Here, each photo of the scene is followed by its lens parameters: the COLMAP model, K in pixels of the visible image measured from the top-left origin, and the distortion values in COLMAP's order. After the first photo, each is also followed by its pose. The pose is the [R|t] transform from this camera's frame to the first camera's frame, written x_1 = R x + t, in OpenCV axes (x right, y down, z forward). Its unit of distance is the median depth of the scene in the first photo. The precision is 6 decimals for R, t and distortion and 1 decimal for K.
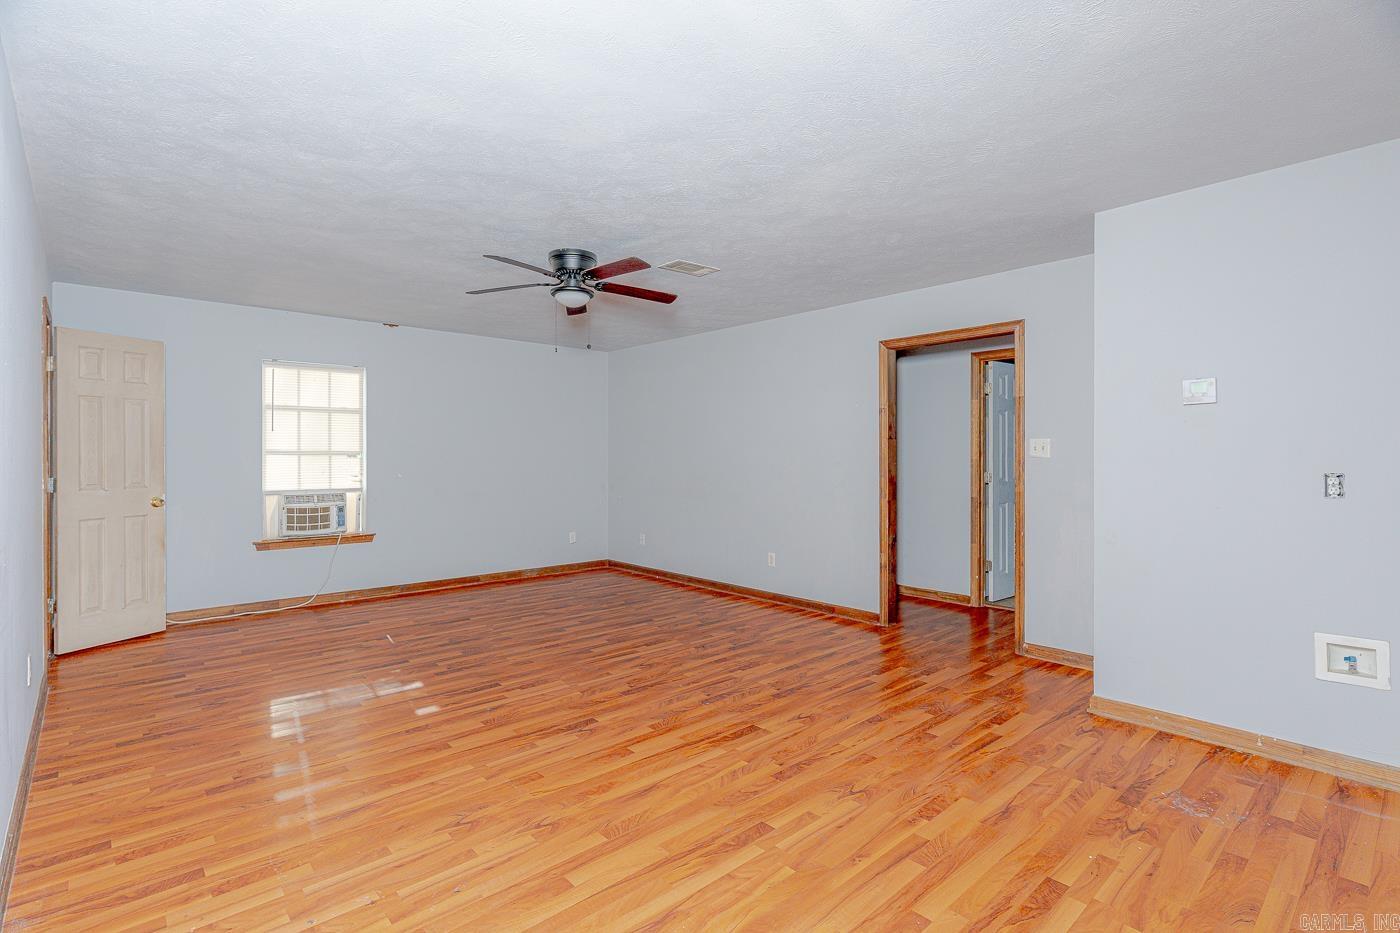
lens RADIAL K [[666.1, 0, 698.5], [0, 666.1, 470.8], [0, 0, 1]] dist [0.001493, 0.000047]
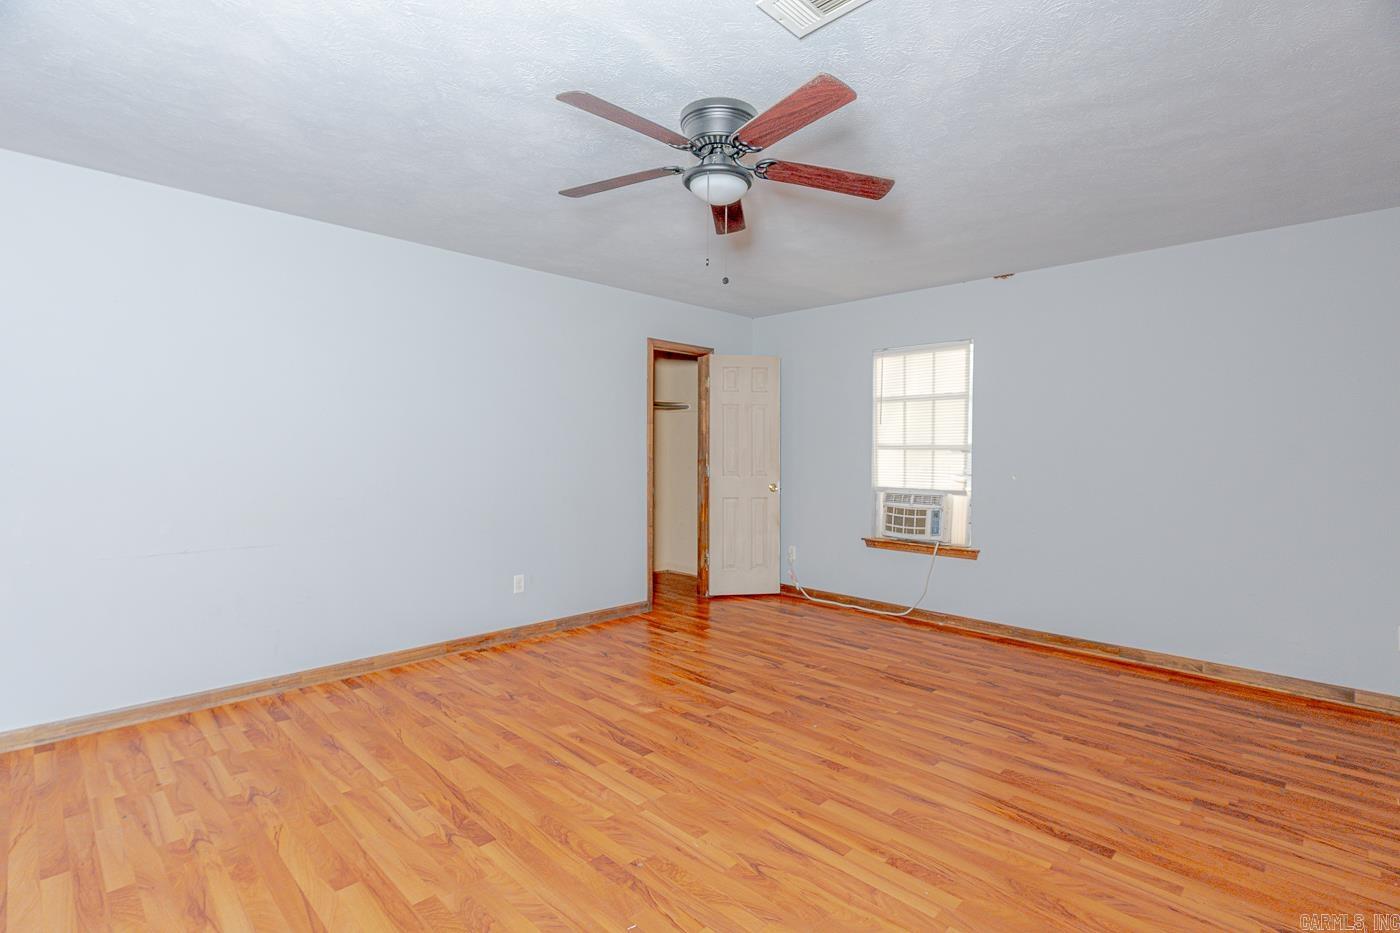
lens RADIAL K [[666.1, 0, 698.5], [0, 666.1, 470.8], [0, 0, 1]] dist [0.001493, 0.000047]
pose [[0.054514, 0.030416, -0.998050, 0.372159], [-0.027260, 0.999209, 0.028962, -0.017291], [0.998141, 0.025628, 0.055300, 0.847226]]
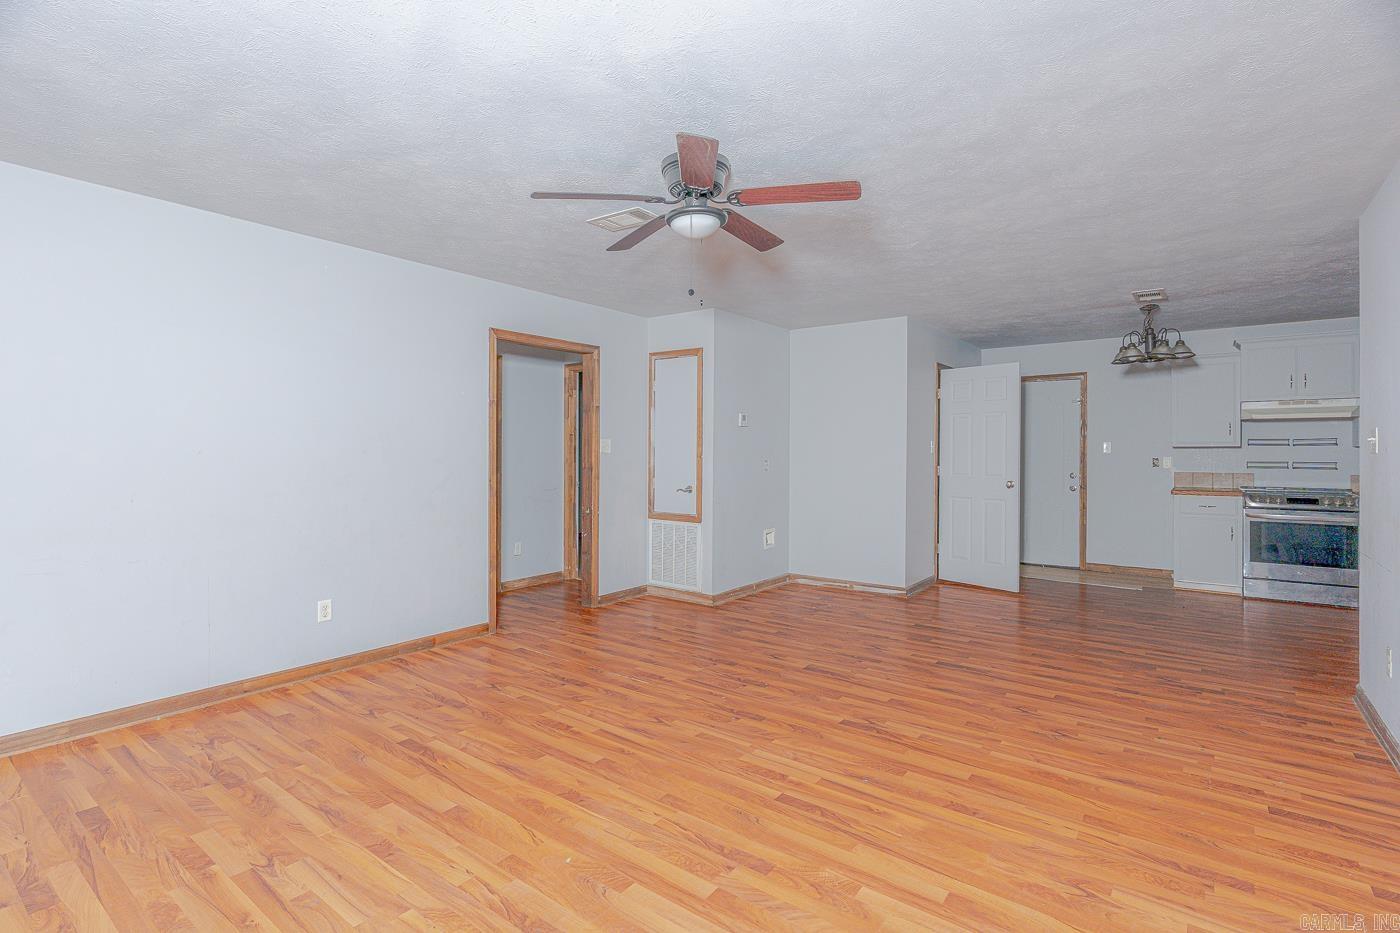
lens RADIAL K [[667.5, 0, 693.9], [0, 667.5, 459.7], [0, 0, 1]] dist [0.001135, 0.000705]
pose [[-0.178939, -0.010198, 0.983807, -0.785234], [0.017603, 0.999753, 0.013565, -0.021067], [-0.983703, 0.019745, -0.178715, 1.005644]]
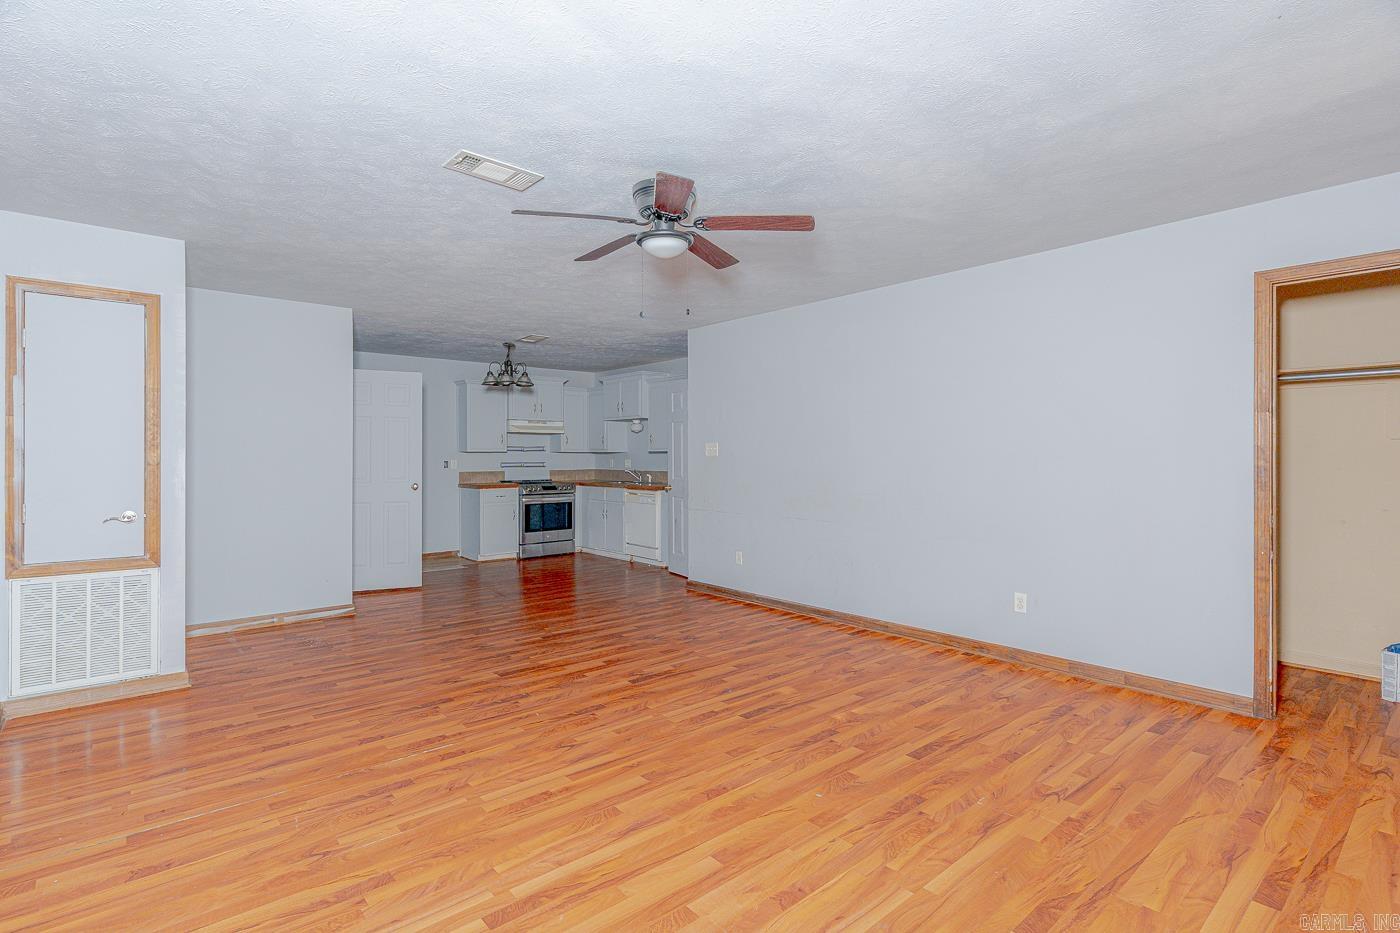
lens RADIAL K [[684.0, 0, 700.0], [0, 684.0, 466.5], [0, 0, 1]] dist [-0.000251, 0.000170]
pose [[-0.999691, 0.002874, 0.024678, -0.223208], [0.003714, 0.999412, 0.034084, -0.031801], [-0.024566, 0.034165, -0.999114, 1.585315]]
